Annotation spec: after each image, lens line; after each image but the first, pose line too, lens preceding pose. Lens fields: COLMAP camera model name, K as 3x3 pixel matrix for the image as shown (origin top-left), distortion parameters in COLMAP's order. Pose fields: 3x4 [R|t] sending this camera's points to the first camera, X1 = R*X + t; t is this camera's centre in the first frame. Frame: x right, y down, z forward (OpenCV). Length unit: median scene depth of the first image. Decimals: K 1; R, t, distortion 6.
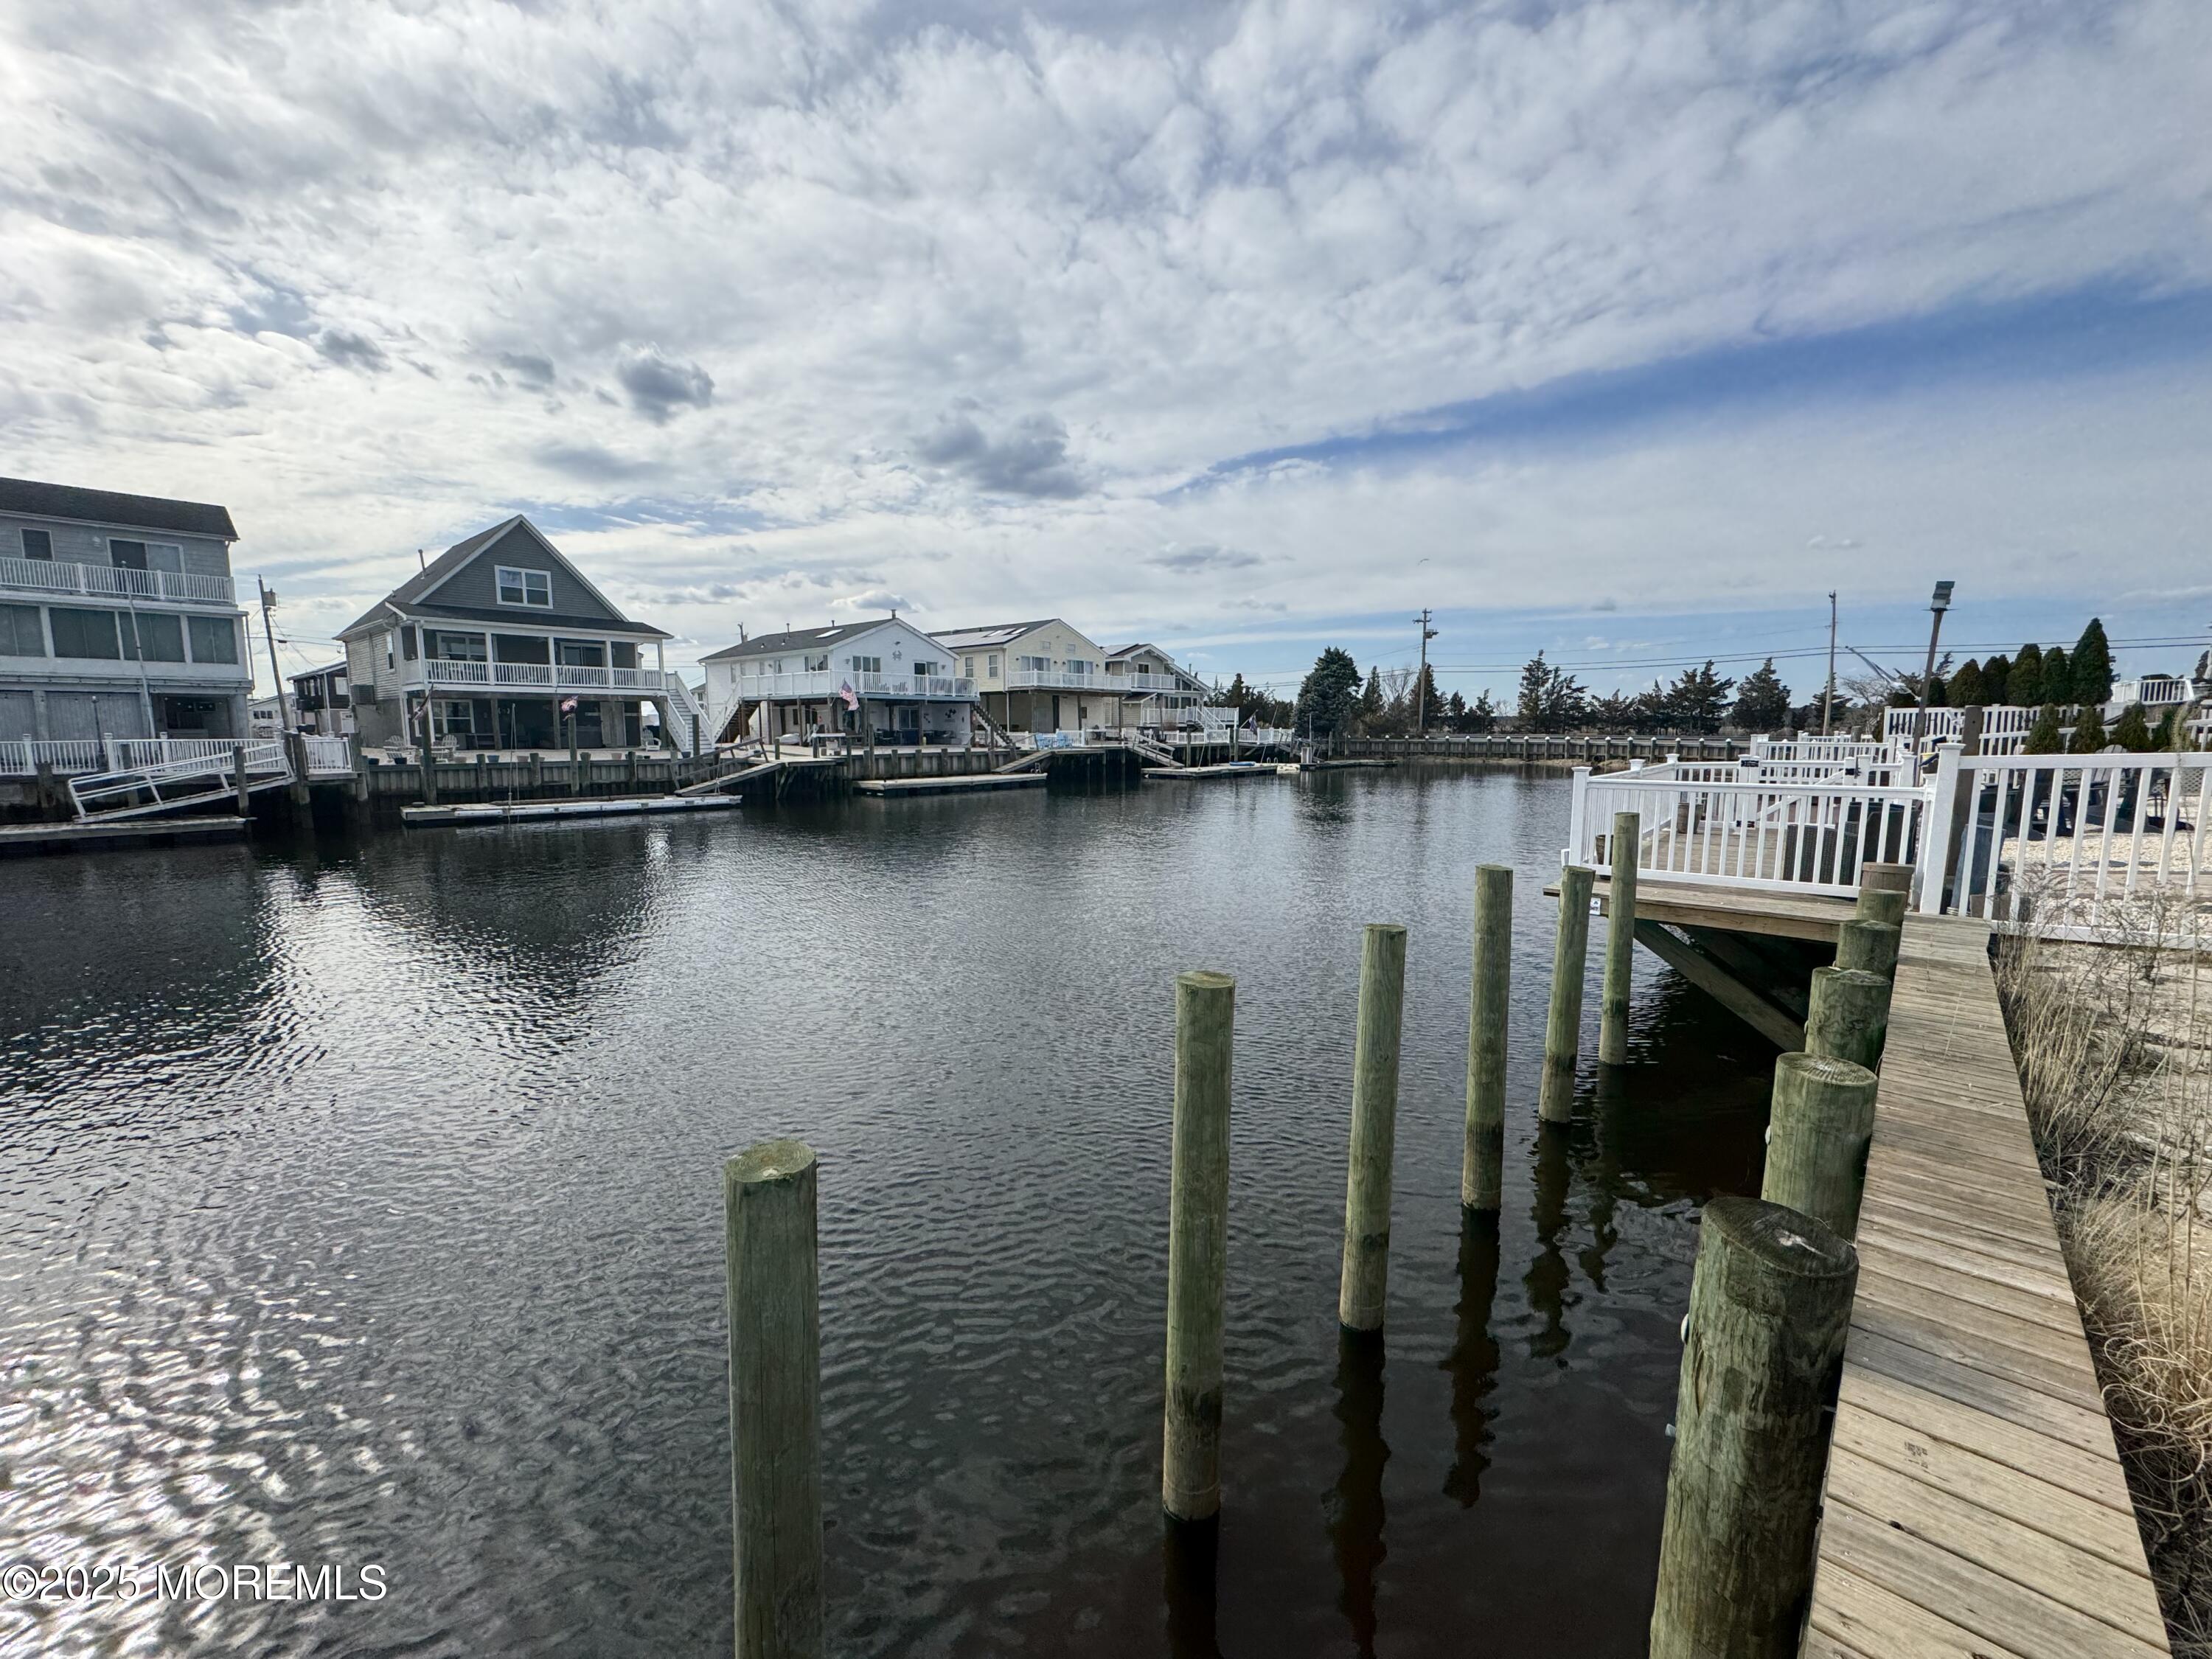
lens RADIAL K [[882.3, 0, 1097.5], [0, 882.3, 814.3], [0, 0, 1]] dist [-0.004251, 0.000316]
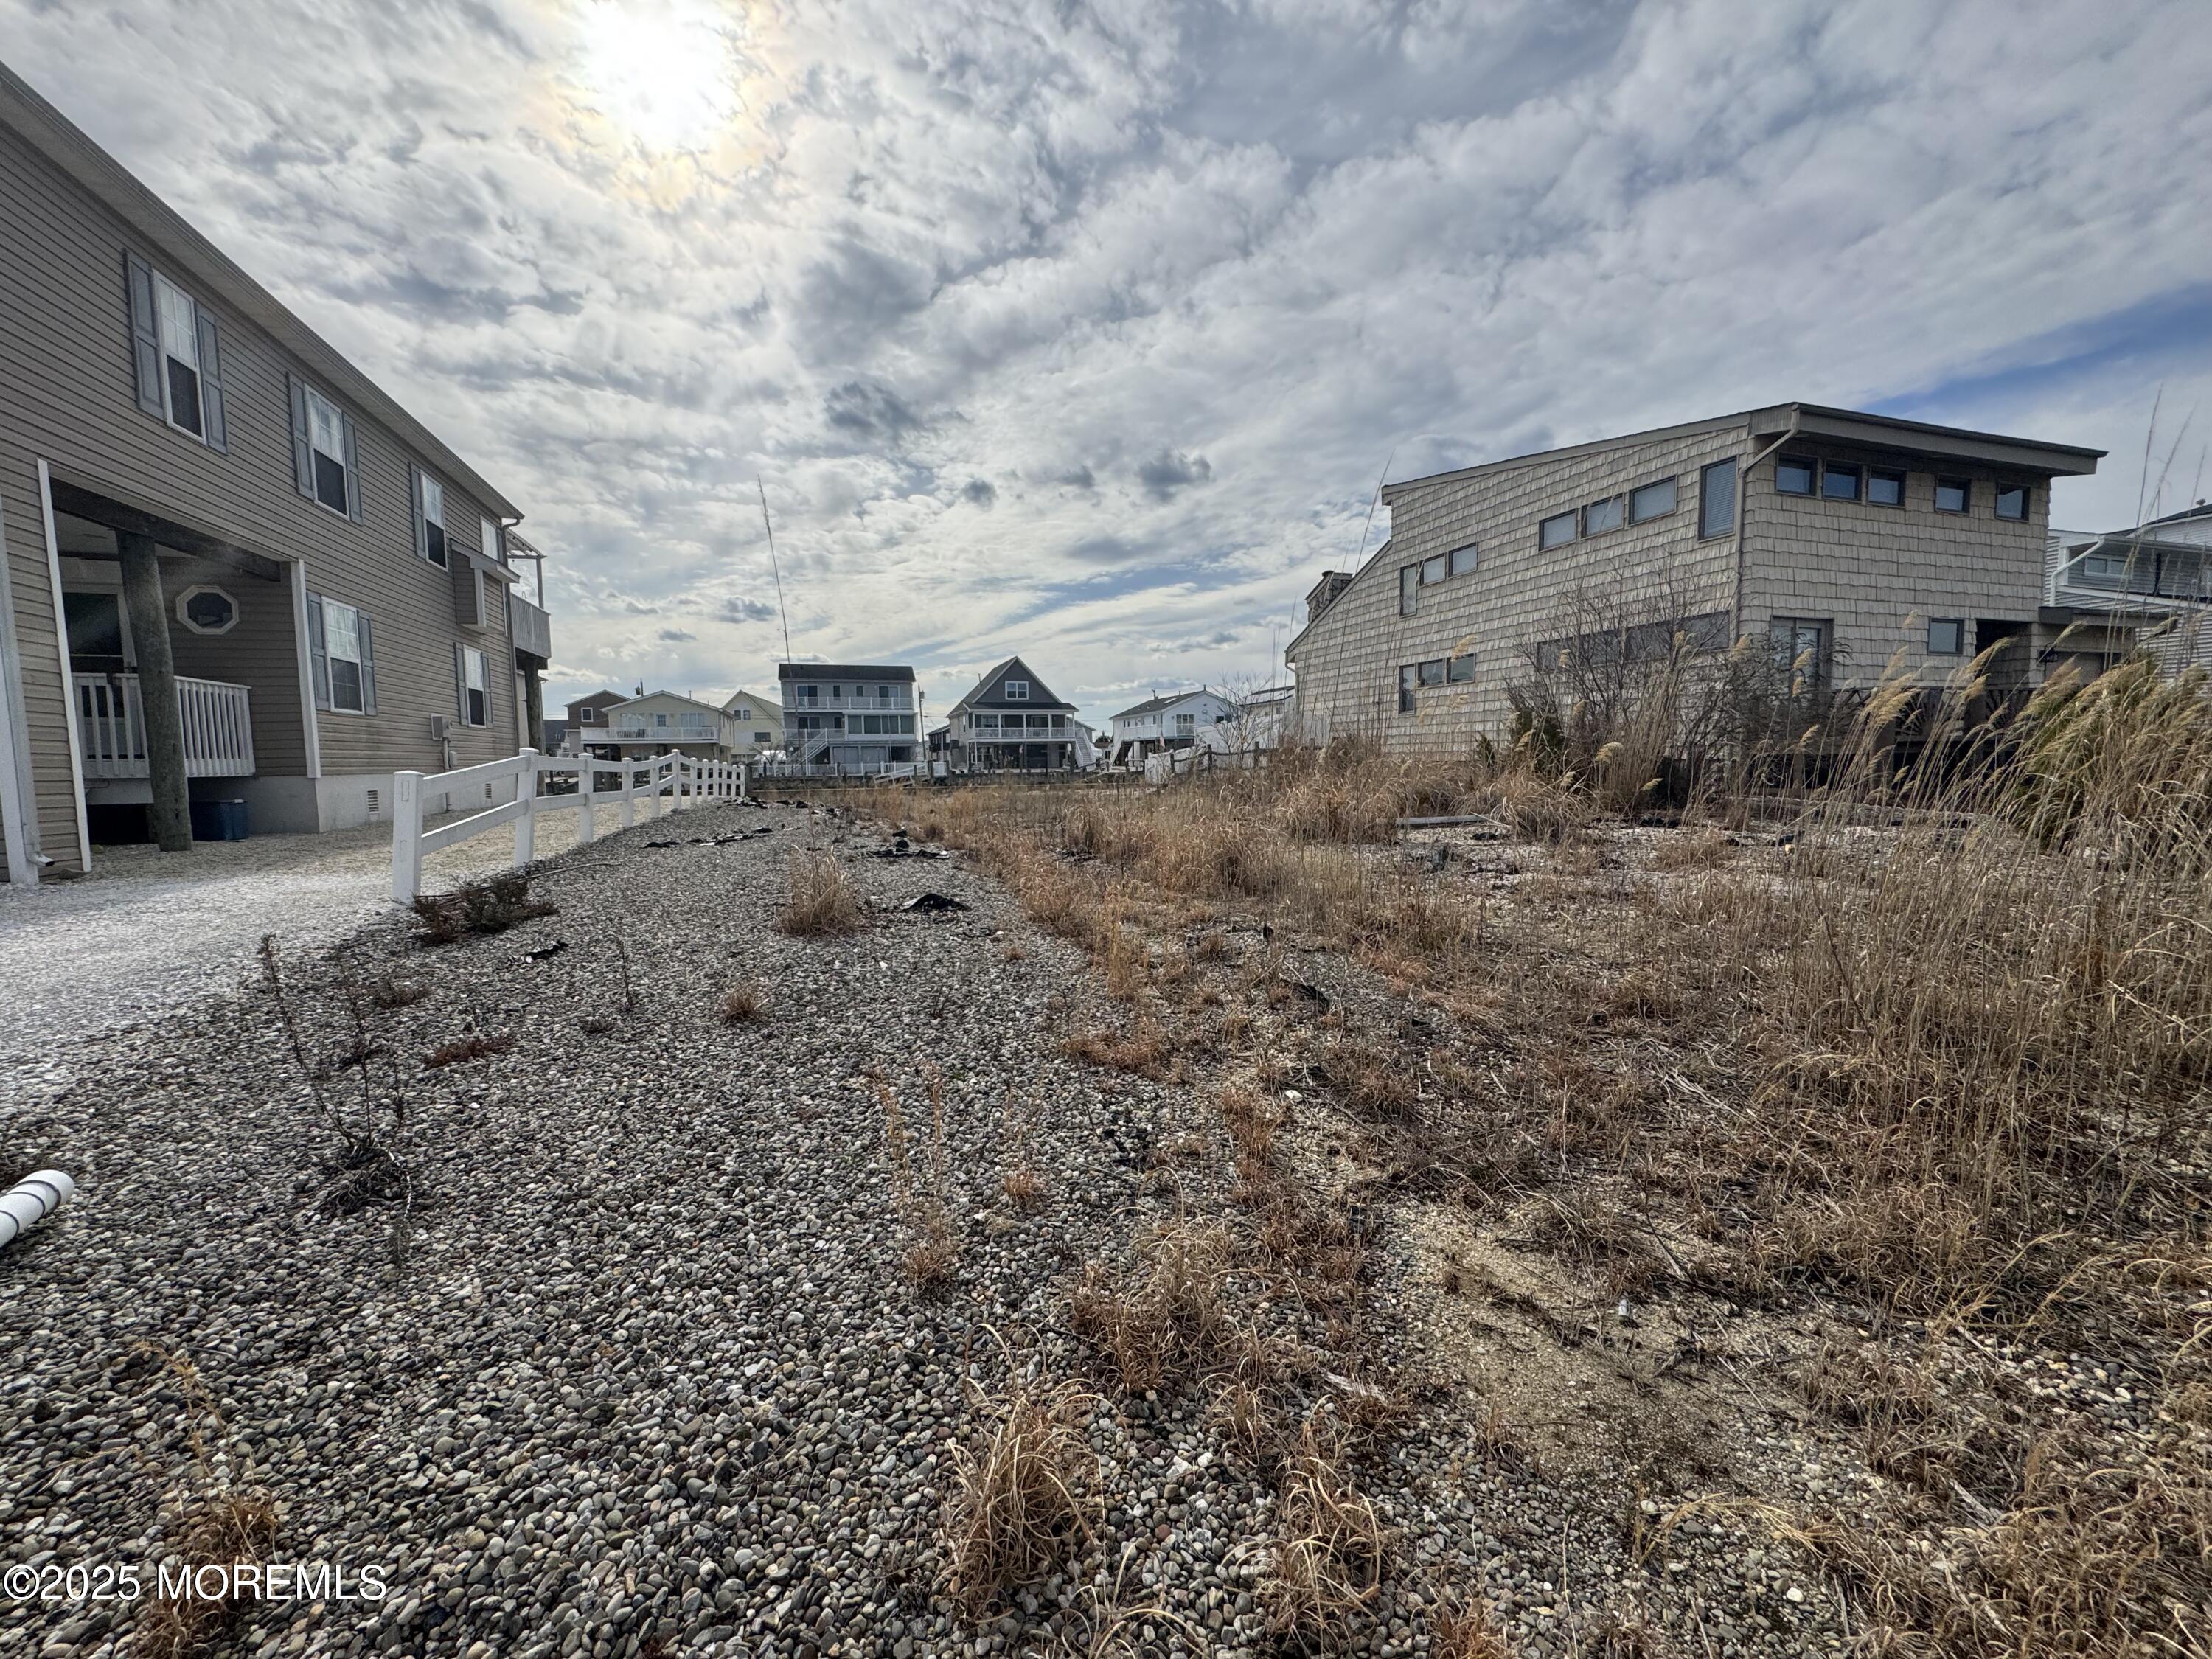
lens RADIAL K [[882.3, 0, 1078.1], [0, 882.3, 871.0], [0, 0, 1]] dist [-0.004251, 0.000316]
pose [[0.847981, 0.046140, -0.528015, 0.327529], [-0.033920, 0.998886, 0.032810, 0.051110], [0.528941, -0.009912, 0.848601, -0.381391]]
